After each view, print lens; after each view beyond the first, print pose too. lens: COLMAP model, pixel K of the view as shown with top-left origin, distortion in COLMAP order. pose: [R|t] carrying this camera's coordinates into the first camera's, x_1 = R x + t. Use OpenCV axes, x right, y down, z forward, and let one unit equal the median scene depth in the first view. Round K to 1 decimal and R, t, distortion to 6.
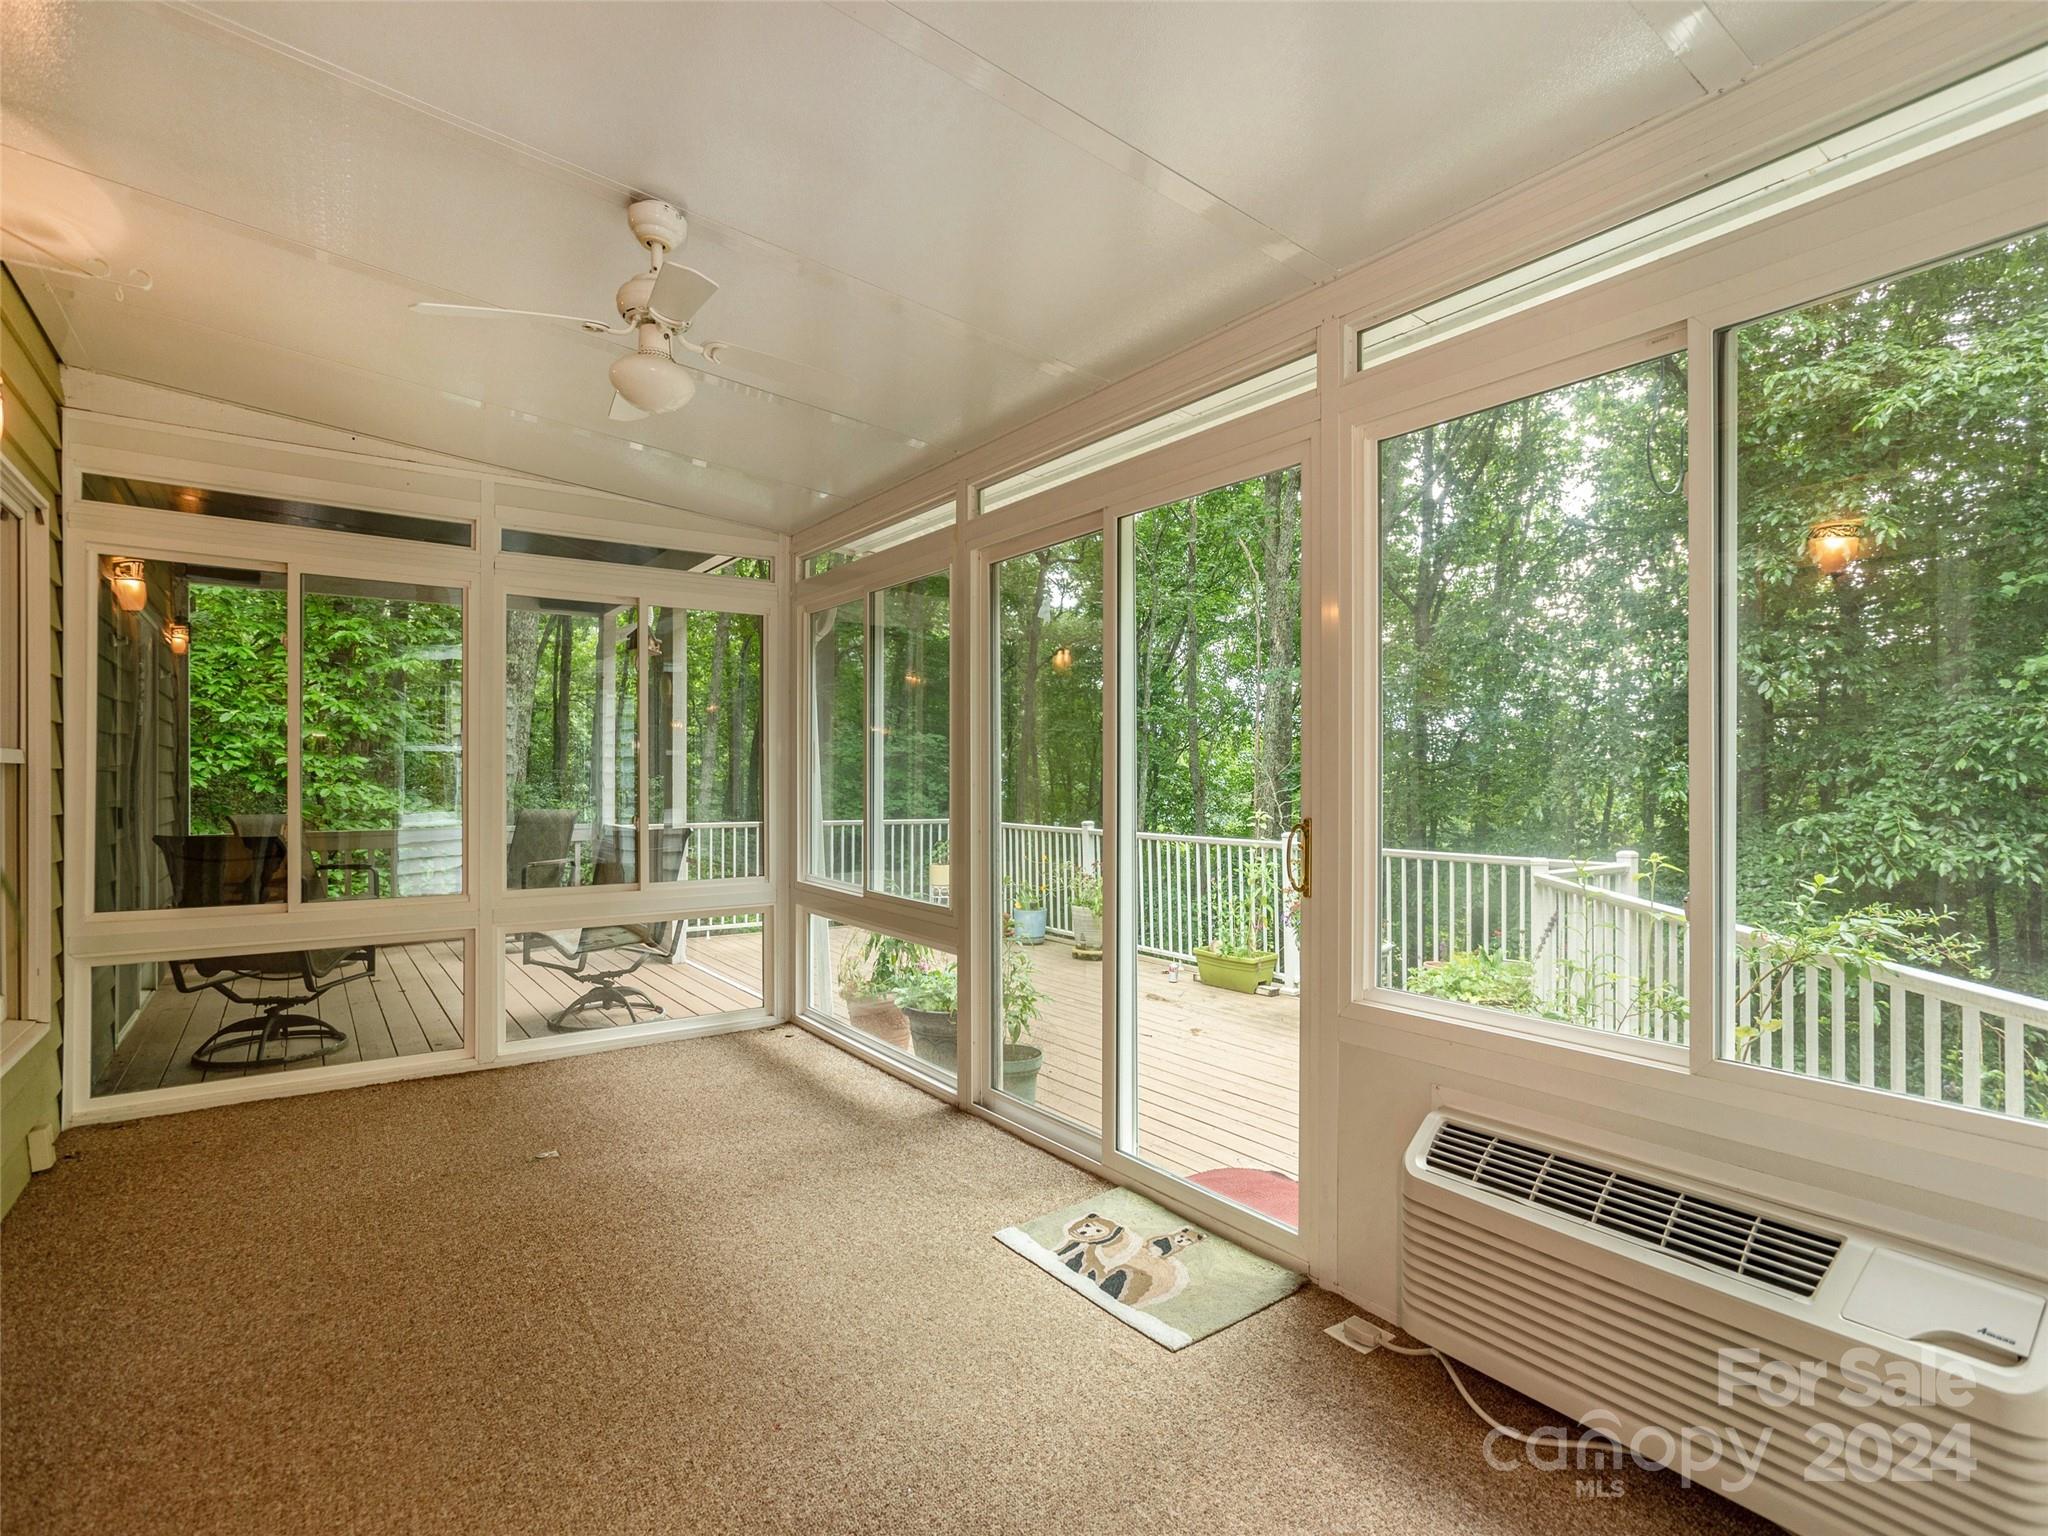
lens RADIAL K [[1002.7, 0, 1046.1], [0, 1002.7, 781.8], [0, 0, 1]] dist [-0.000510, 0.007523]
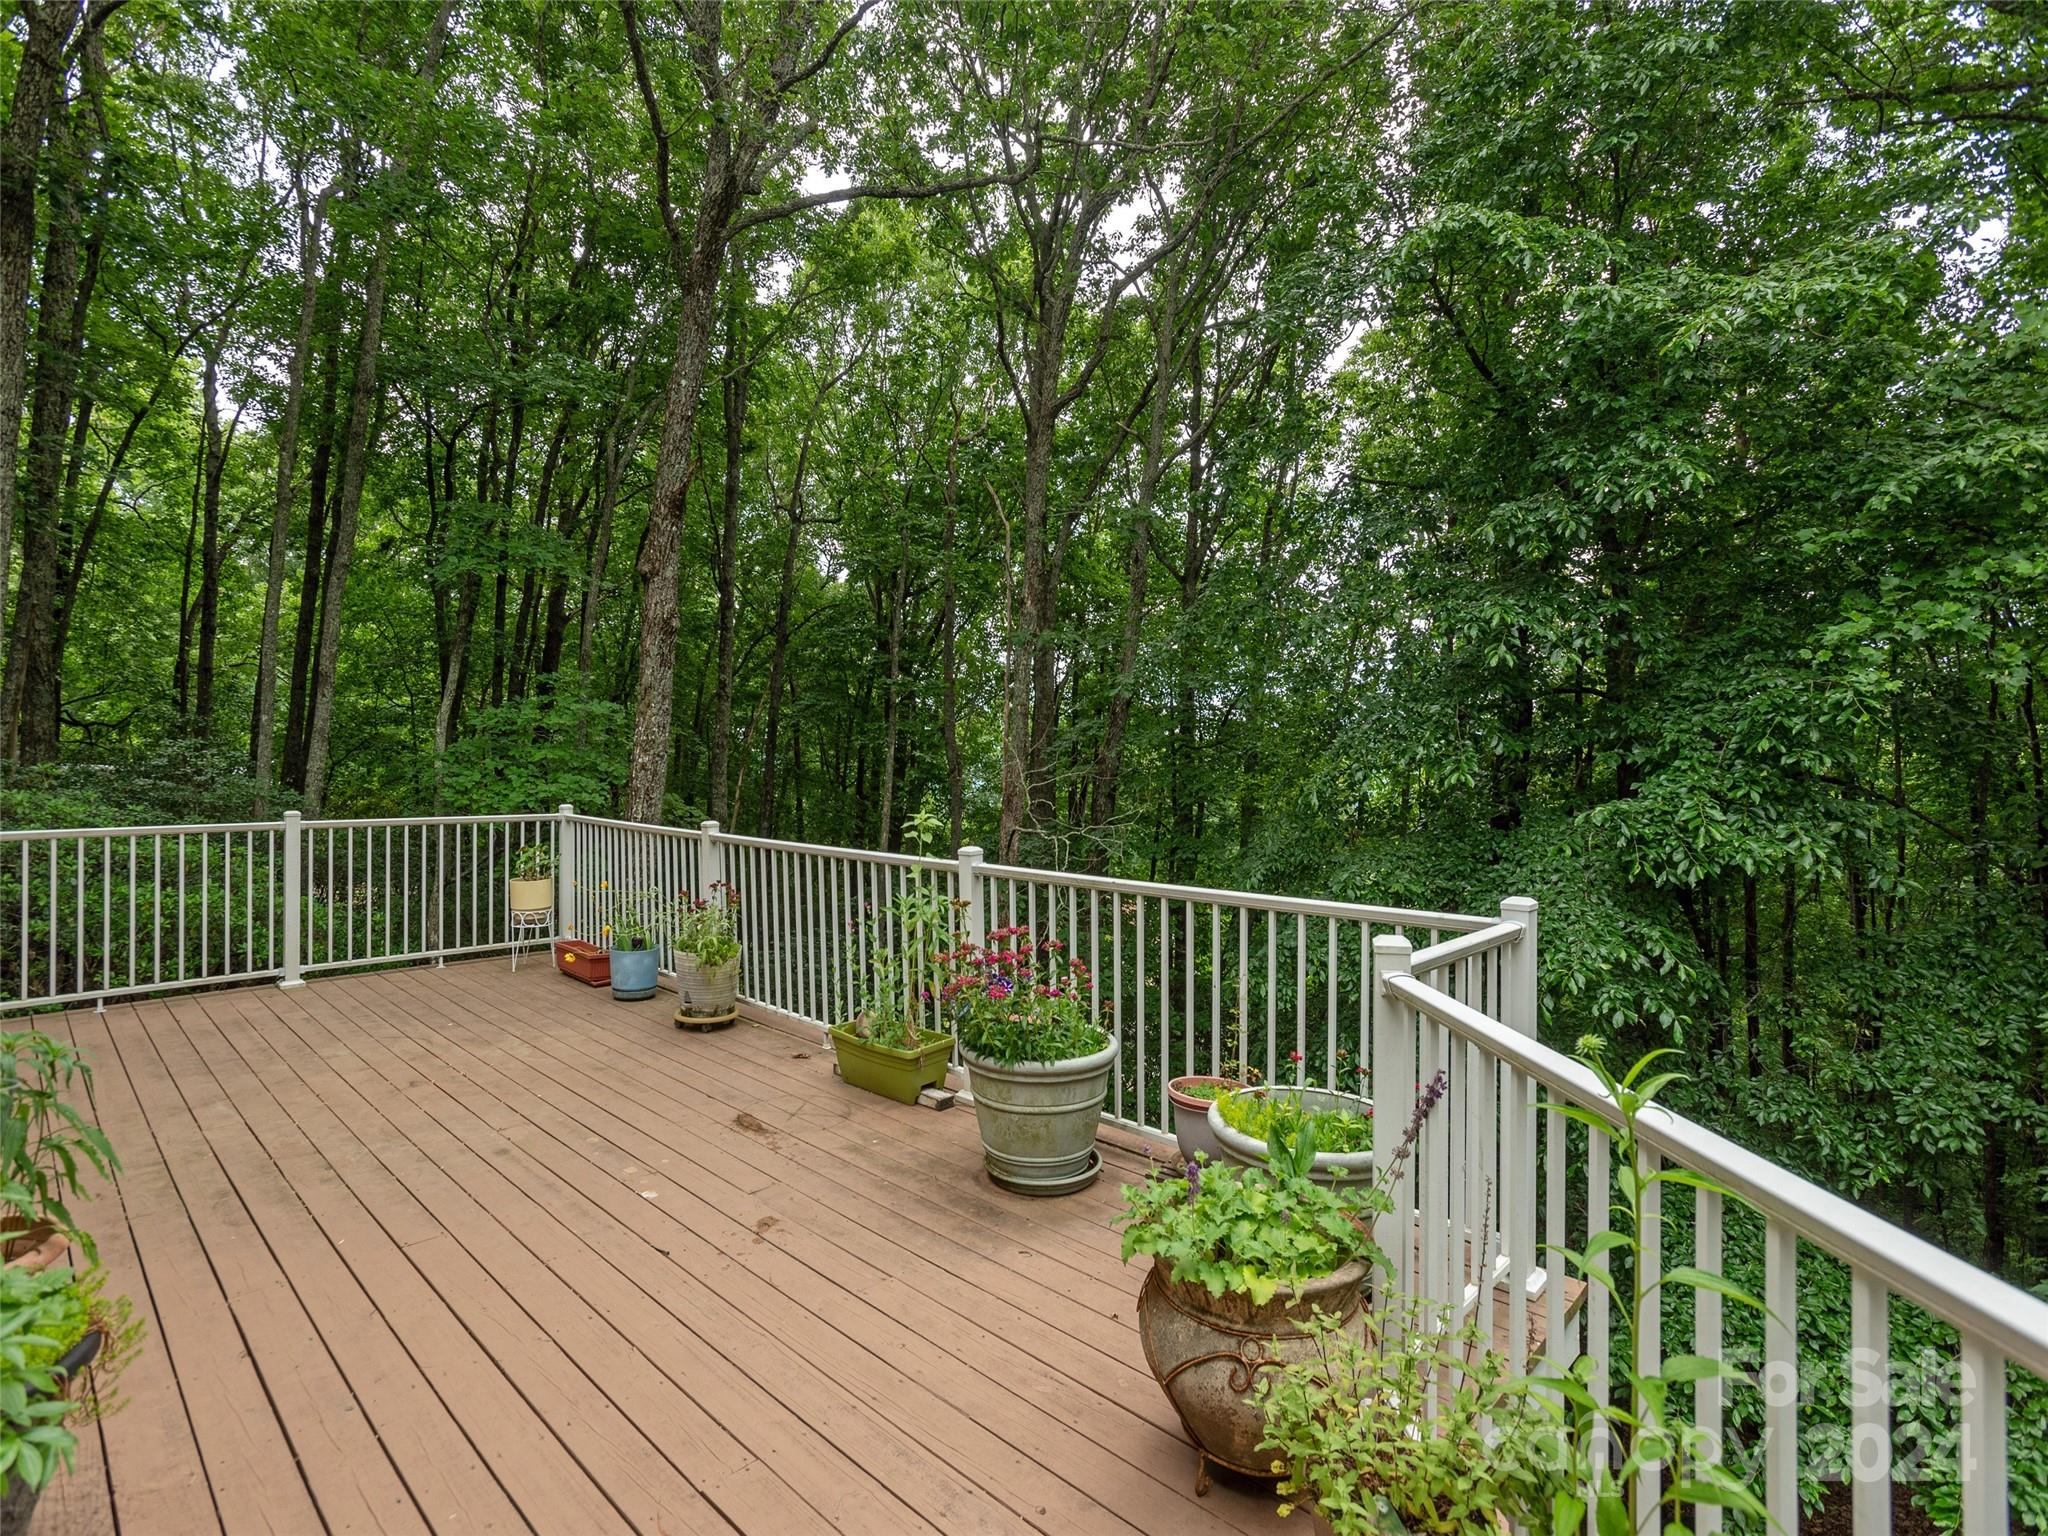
lens RADIAL K [[1002.7, 0, 1007.7], [0, 1002.7, 758.5], [0, 0, 1]] dist [-0.000510, 0.007523]
pose [[0.984435, 0.002868, 0.175724, 0.100326], [-0.002697, 0.999996, -0.001215, -0.002487], [-0.175727, 0.000722, 0.984439, 0.244372]]
